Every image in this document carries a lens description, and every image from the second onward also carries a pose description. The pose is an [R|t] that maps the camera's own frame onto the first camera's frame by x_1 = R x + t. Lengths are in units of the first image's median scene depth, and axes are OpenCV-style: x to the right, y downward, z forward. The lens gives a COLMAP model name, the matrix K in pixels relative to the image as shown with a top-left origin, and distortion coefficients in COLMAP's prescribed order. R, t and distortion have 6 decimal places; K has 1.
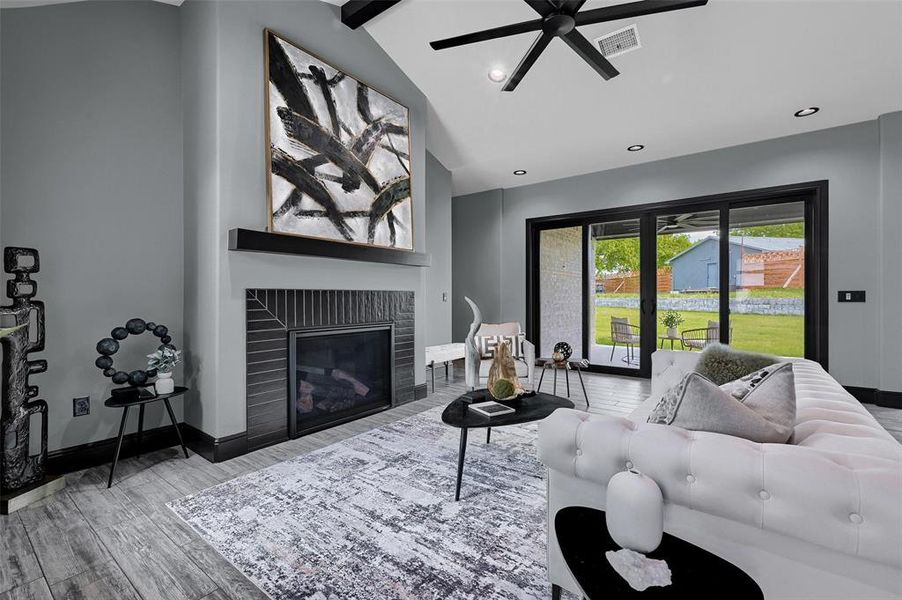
lens RADIAL K [[390.2, 0, 451.0], [0, 390.2, 300.0], [0, 0, 1]] dist [0.000377, 0.000051]
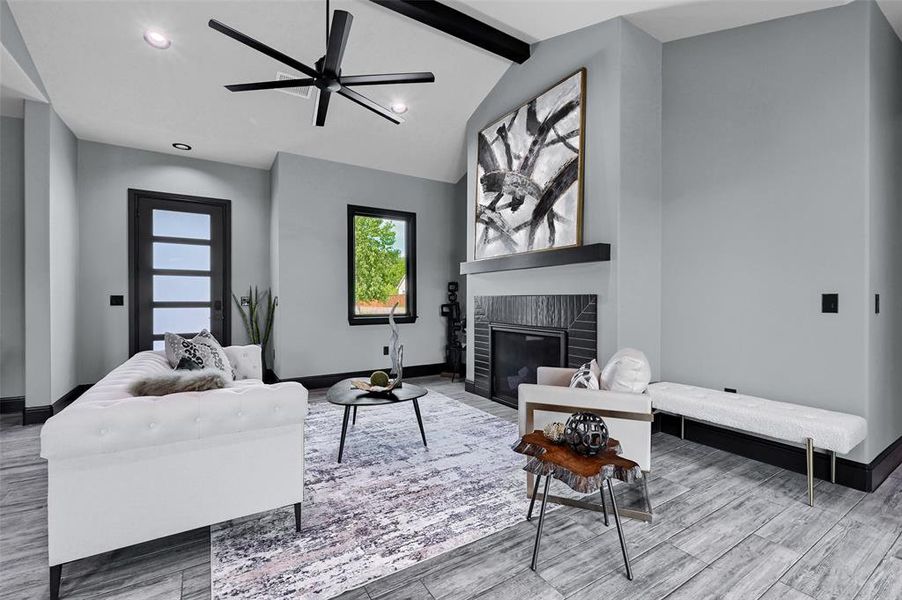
lens RADIAL K [[390.2, 0, 451.0], [0, 390.2, 300.0], [0, 0, 1]] dist [0.000377, 0.000051]
pose [[-0.349827, 0.007169, -0.936787, 0.910375], [-0.001305, 0.999966, 0.008141, -0.022027], [0.936813, 0.004071, -0.349806, 1.251804]]
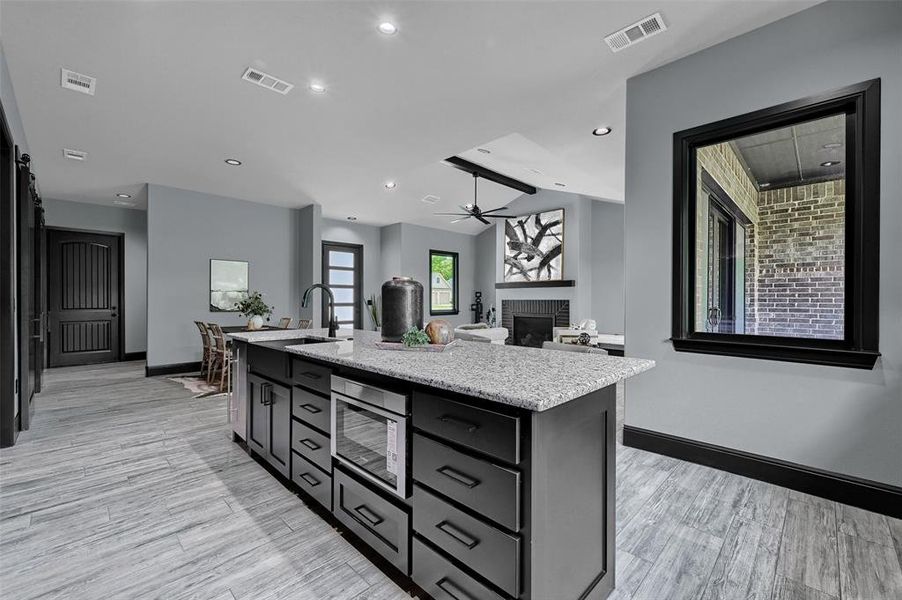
lens RADIAL K [[376.3, 0, 451.0], [0, 376.3, 300.0], [0, 0, 1]] dist [-0.001695, -0.000180]
pose [[-0.126816, 0.004860, -0.991914, 2.297084], [-0.002761, 0.999982, 0.005252, -0.036623], [0.991922, 0.003405, -0.126800, 0.819421]]
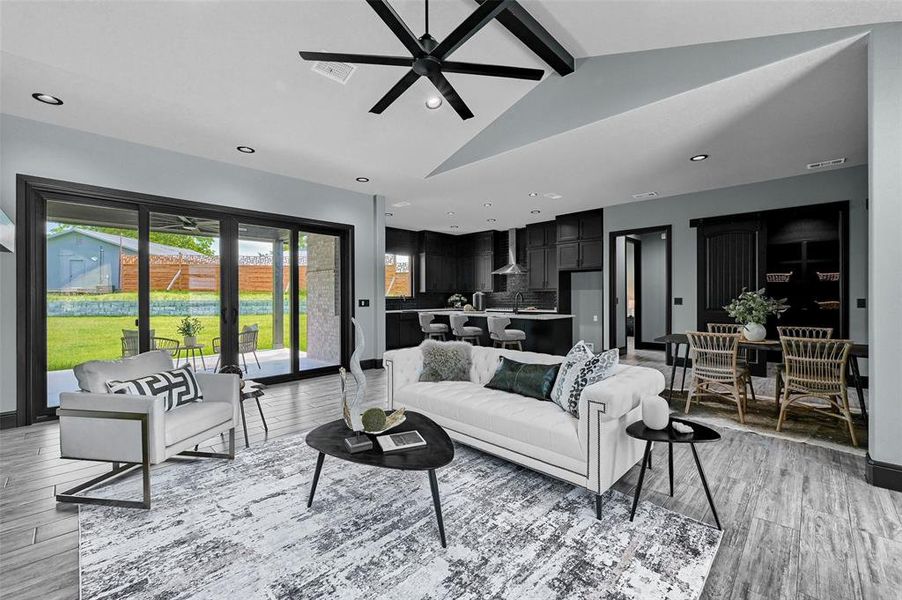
lens RADIAL K [[376.3, 0, 451.0], [0, 376.3, 300.0], [0, 0, 1]] dist [-0.001695, -0.000180]
pose [[0.125111, -0.009282, 0.992099, -0.527912], [0.008153, 0.999932, 0.008328, -0.037991], [-0.992109, 0.007047, 0.125178, 0.552777]]
